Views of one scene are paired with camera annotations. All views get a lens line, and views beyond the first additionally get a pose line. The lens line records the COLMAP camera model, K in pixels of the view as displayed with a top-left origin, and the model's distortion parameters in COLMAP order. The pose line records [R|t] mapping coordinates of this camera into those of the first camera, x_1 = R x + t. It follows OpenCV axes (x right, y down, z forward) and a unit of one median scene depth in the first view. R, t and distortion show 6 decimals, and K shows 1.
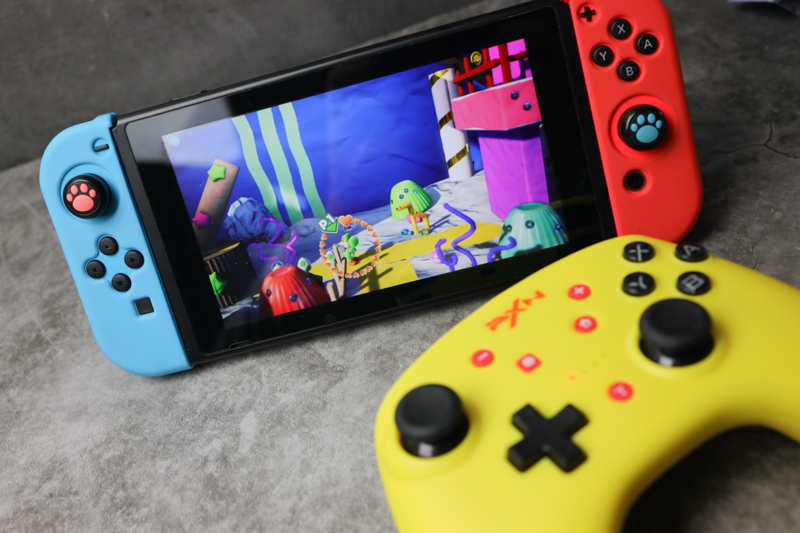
lens RADIAL K [[876.1, 0, 414.4], [0, 876.1, 263.3], [0, 0, 1]] dist [0.022369, -0.037045]
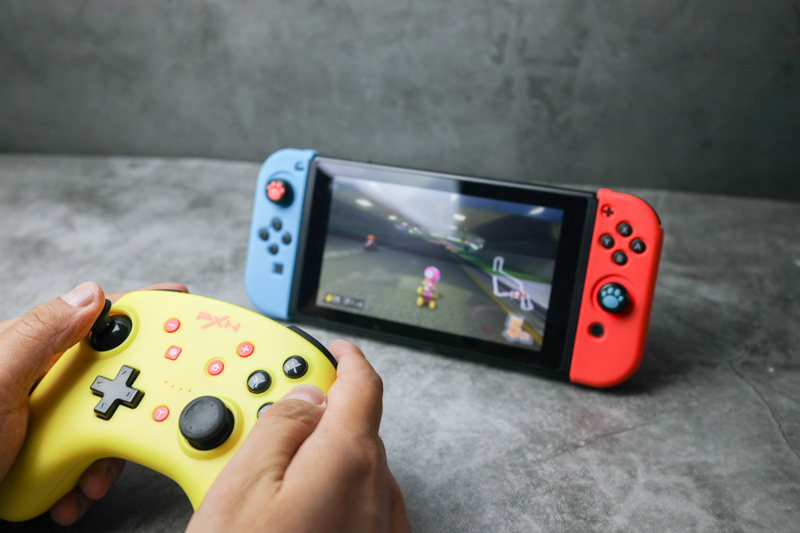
lens RADIAL K [[876.1, 0, 414.4], [0, 876.1, 263.3], [0, 0, 1]] dist [0.022369, -0.037045]
pose [[0.862237, 0.411182, -0.295766, 0.359858], [-0.446288, 0.892895, -0.059721, 0.025369], [0.239532, 0.183490, 0.953392, -0.435808]]
